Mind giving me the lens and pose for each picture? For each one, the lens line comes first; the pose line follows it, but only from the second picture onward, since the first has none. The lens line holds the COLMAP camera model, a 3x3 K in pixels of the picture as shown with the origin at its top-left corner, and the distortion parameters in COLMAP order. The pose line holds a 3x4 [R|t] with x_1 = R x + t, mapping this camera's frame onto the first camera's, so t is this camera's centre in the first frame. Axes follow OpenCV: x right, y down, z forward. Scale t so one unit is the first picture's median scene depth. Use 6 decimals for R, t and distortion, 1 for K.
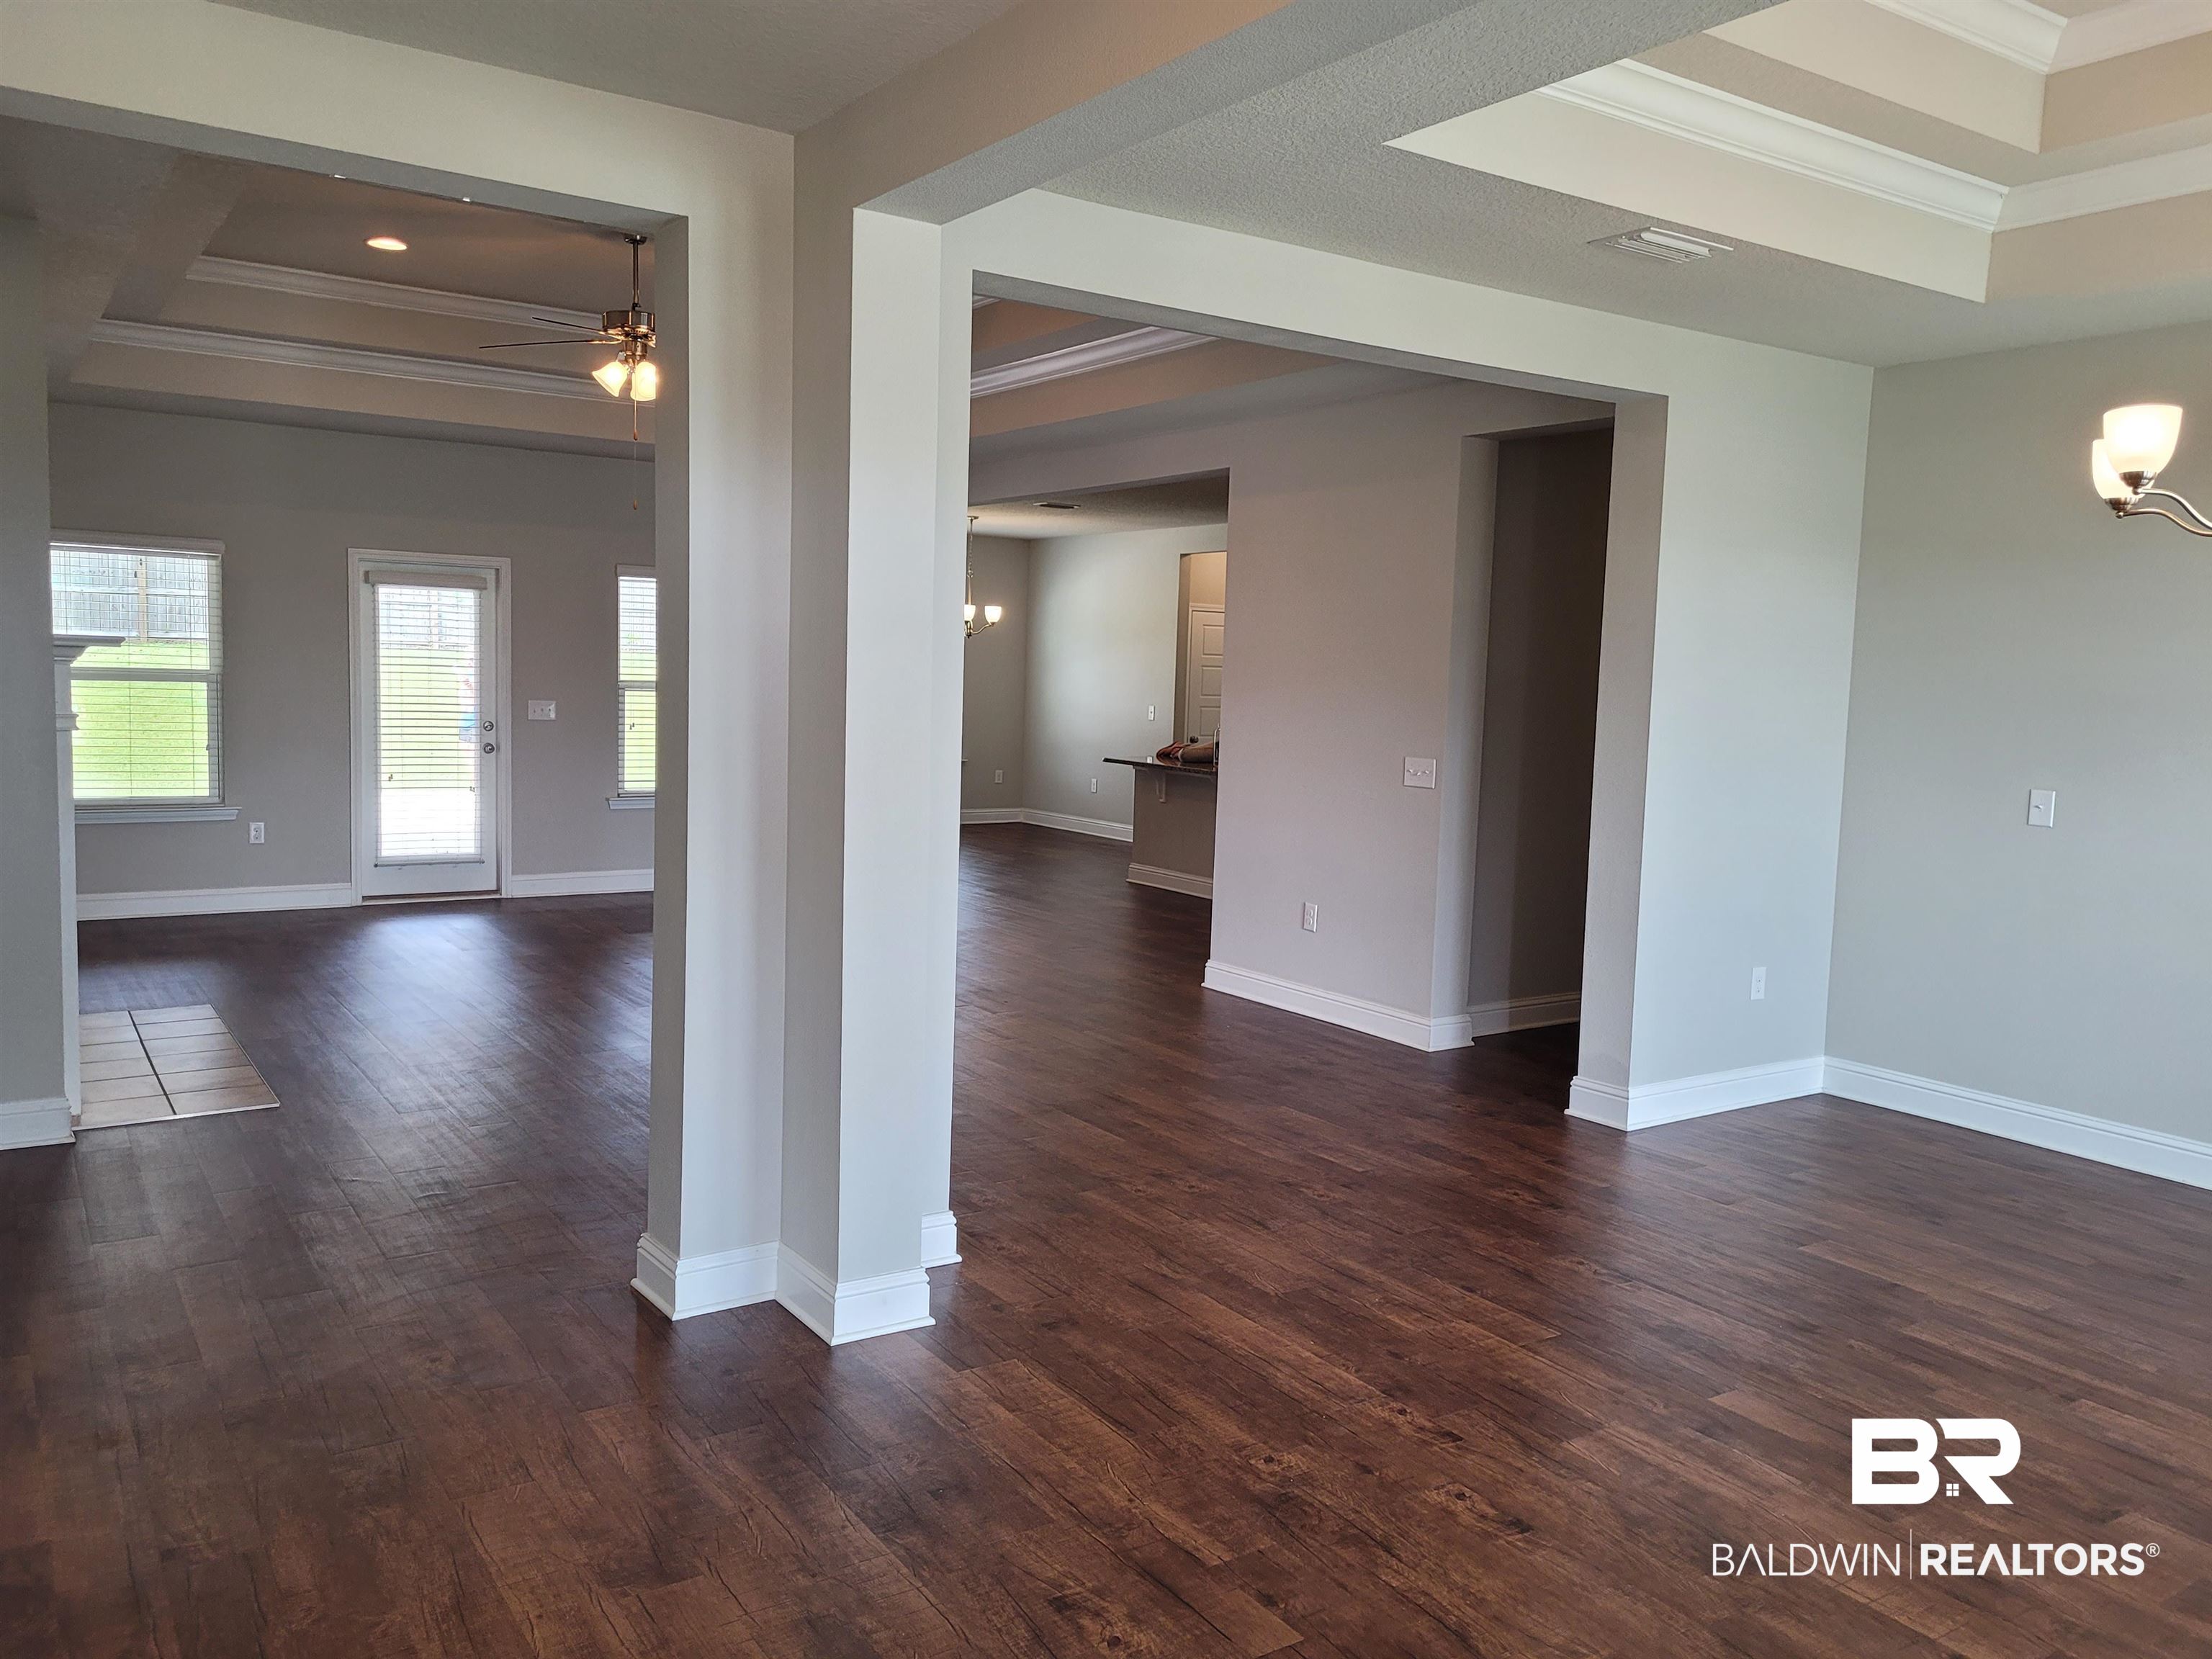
lens RADIAL K [[1702.8, 0, 1112.4], [0, 1702.8, 815.5], [0, 0, 1]] dist [0.057179, -0.041760]
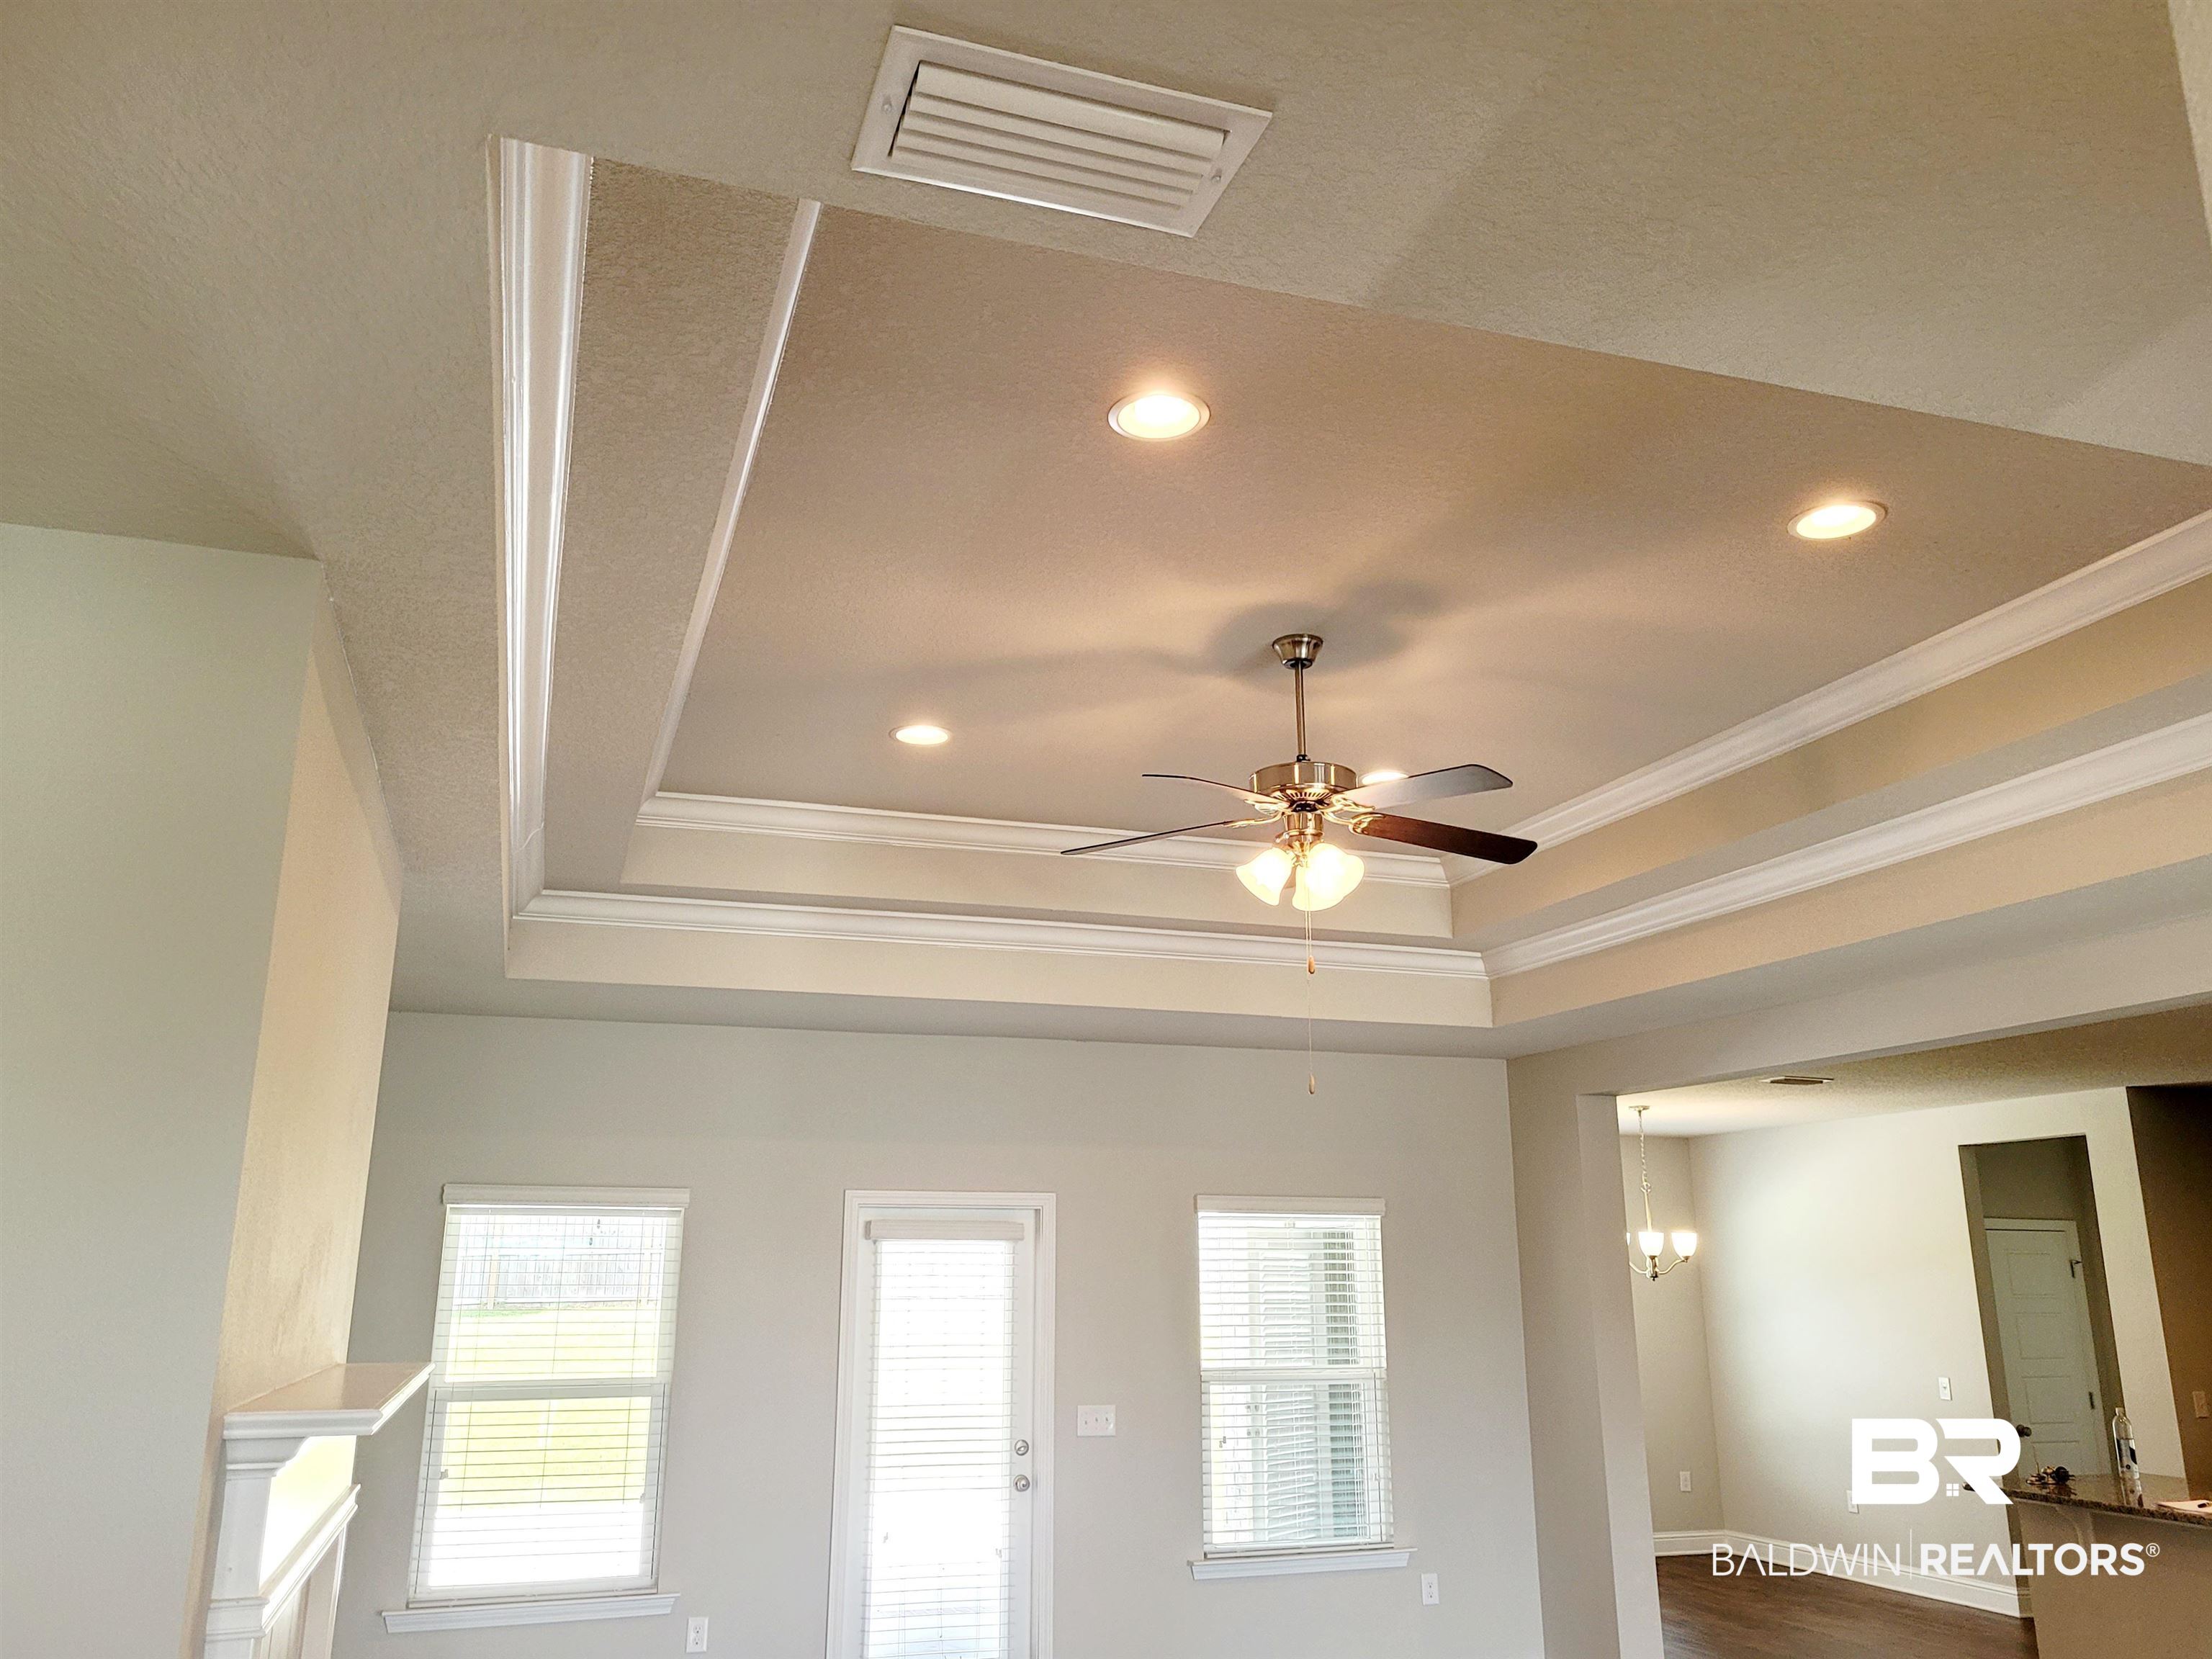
lens RADIAL K [[1702.8, 0, 1102.4], [0, 1702.8, 824.8], [0, 0, 1]] dist [0.057179, -0.041760]
pose [[0.963205, -0.099319, -0.249745, -0.148501], [0.006754, 0.937869, -0.346923, -0.050606], [0.268684, 0.332471, 0.904031, 0.335274]]
